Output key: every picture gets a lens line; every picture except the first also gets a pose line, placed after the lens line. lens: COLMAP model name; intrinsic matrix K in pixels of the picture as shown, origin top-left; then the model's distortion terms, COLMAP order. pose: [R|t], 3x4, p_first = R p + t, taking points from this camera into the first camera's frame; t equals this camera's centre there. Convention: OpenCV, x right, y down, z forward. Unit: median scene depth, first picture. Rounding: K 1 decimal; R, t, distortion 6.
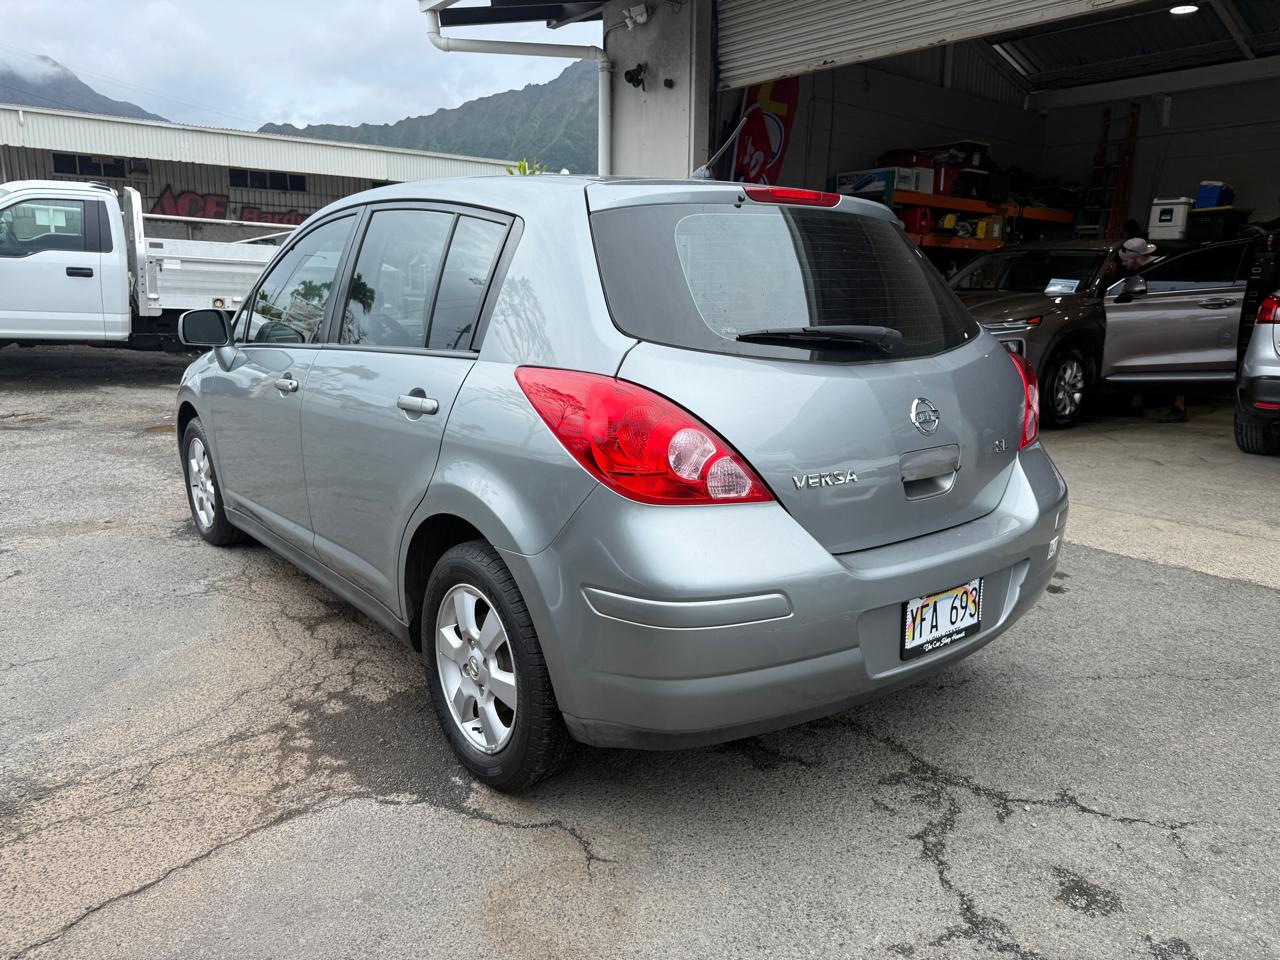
lens RADIAL K [[920.5, 0, 654.6], [0, 920.5, 480.8], [0, 0, 1]] dist [0.004754, -0.004321]
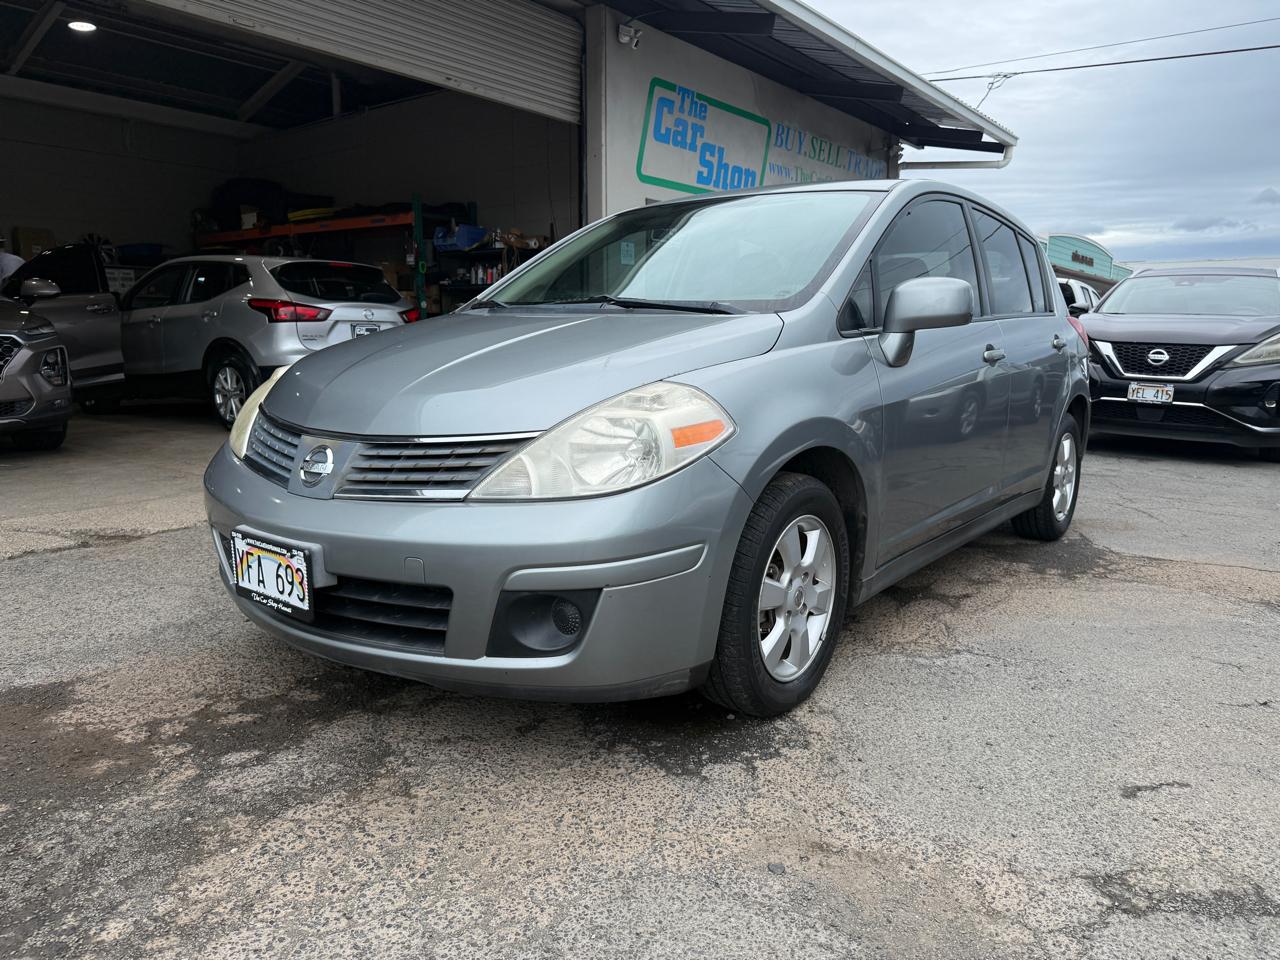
lens RADIAL K [[902.3, 0, 635.6], [0, 902.3, 499.2], [0, 0, 1]] dist [0.009370, -0.019551]
pose [[-0.230200, -0.183360, 0.955713, -0.506946], [0.194839, 0.953519, 0.229870, -0.100744], [-0.953439, 0.239126, -0.183774, 0.622484]]
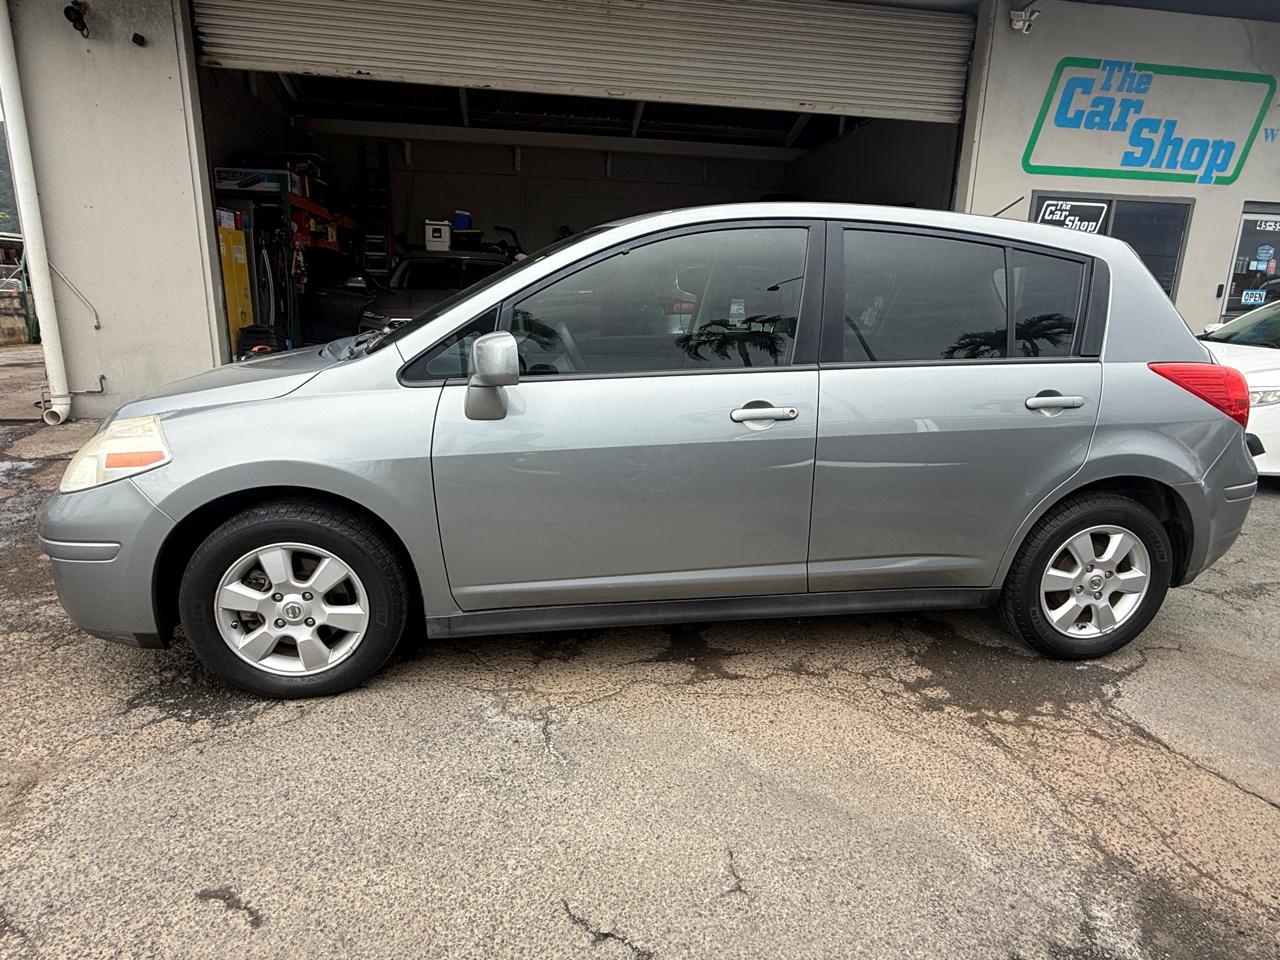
lens RADIAL K [[724.2, 0, 640.0], [0, 724.2, 480.0], [0, 0, 1]] dist [-0.000617, 0.000419]
pose [[0.496311, -0.213165, 0.841567, -0.408661], [0.158242, 0.975359, 0.153732, -0.065626], [-0.853601, 0.056873, 0.517814, 0.286054]]
